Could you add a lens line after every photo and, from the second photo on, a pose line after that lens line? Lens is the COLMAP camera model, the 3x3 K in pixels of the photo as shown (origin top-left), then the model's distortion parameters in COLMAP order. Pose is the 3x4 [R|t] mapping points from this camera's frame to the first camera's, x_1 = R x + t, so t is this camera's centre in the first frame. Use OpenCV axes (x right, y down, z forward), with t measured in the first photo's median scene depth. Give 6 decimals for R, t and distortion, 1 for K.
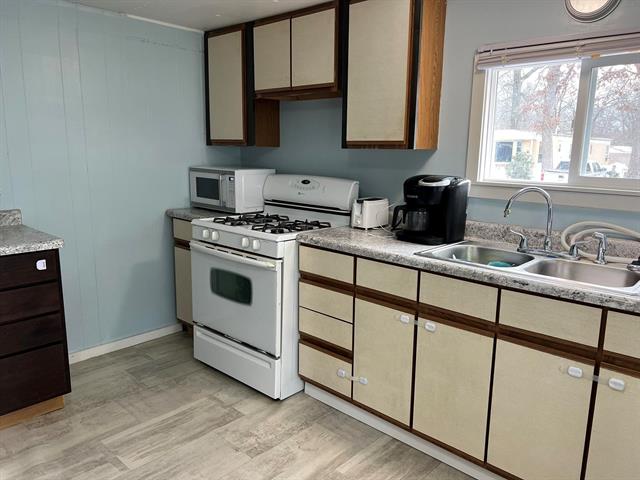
lens RADIAL K [[487.4, 0, 317.2], [0, 487.4, 242.9], [0, 0, 1]] dist [0.032947, -0.014691]
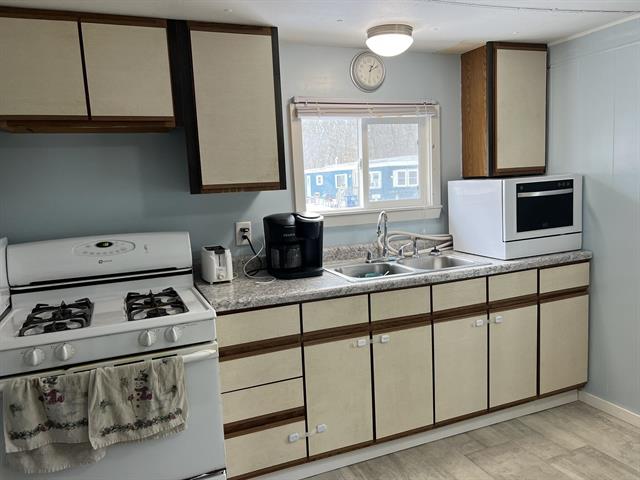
lens RADIAL K [[487.4, 0, 316.7], [0, 487.4, 237.4], [0, 0, 1]] dist [0.032947, -0.014691]
pose [[0.407898, -0.146222, 0.901243, -0.706346], [0.224674, 0.972815, 0.056148, -0.135558], [-0.884953, 0.179583, 0.429661, 0.519960]]
